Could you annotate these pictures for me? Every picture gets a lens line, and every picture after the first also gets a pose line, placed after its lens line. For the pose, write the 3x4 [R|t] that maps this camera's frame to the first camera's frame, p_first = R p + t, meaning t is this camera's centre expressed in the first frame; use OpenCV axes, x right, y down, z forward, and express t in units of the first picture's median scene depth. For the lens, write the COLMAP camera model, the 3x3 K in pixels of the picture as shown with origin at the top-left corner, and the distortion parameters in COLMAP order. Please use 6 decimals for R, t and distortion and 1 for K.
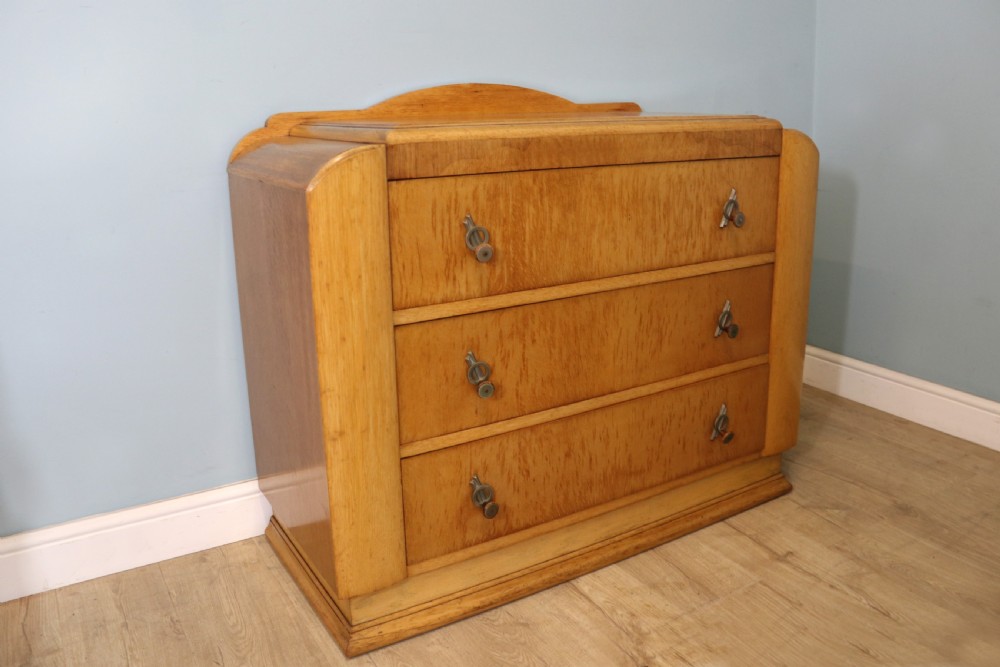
lens RADIAL K [[834.0, 0, 498.6], [0, 834.0, 317.2], [0, 0, 1]] dist [-0.157417, 0.010223]
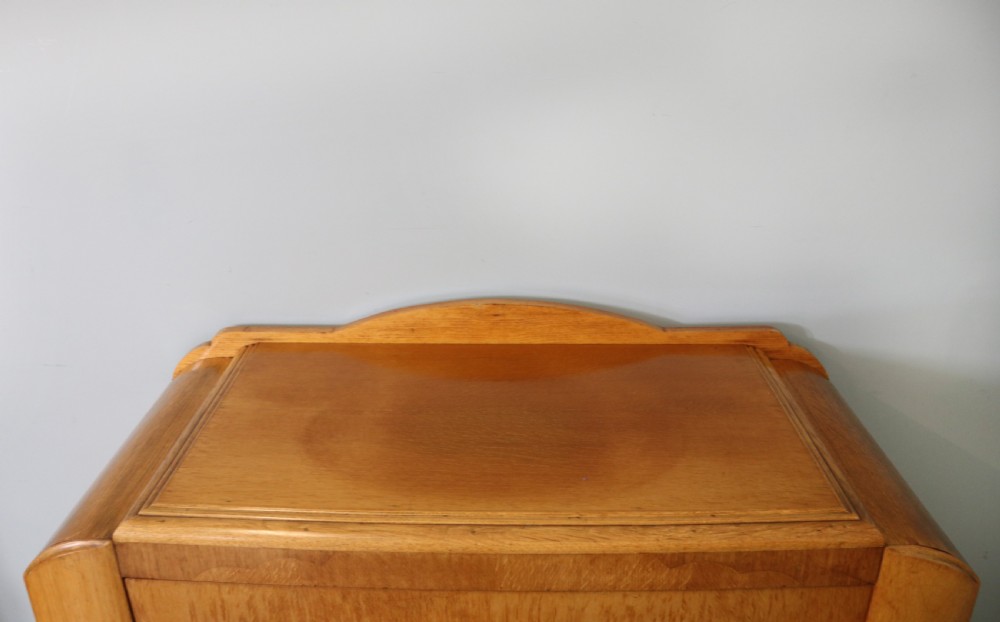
lens RADIAL K [[830.9, 0, 481.2], [0, 830.9, 266.4], [0, 0, 1]] dist [-0.178894, 0.111402]
pose [[0.839034, 0.193943, -0.508339, 0.412777], [-0.144073, 0.980156, 0.136154, -0.525558], [0.524657, -0.040999, 0.850326, 0.478446]]
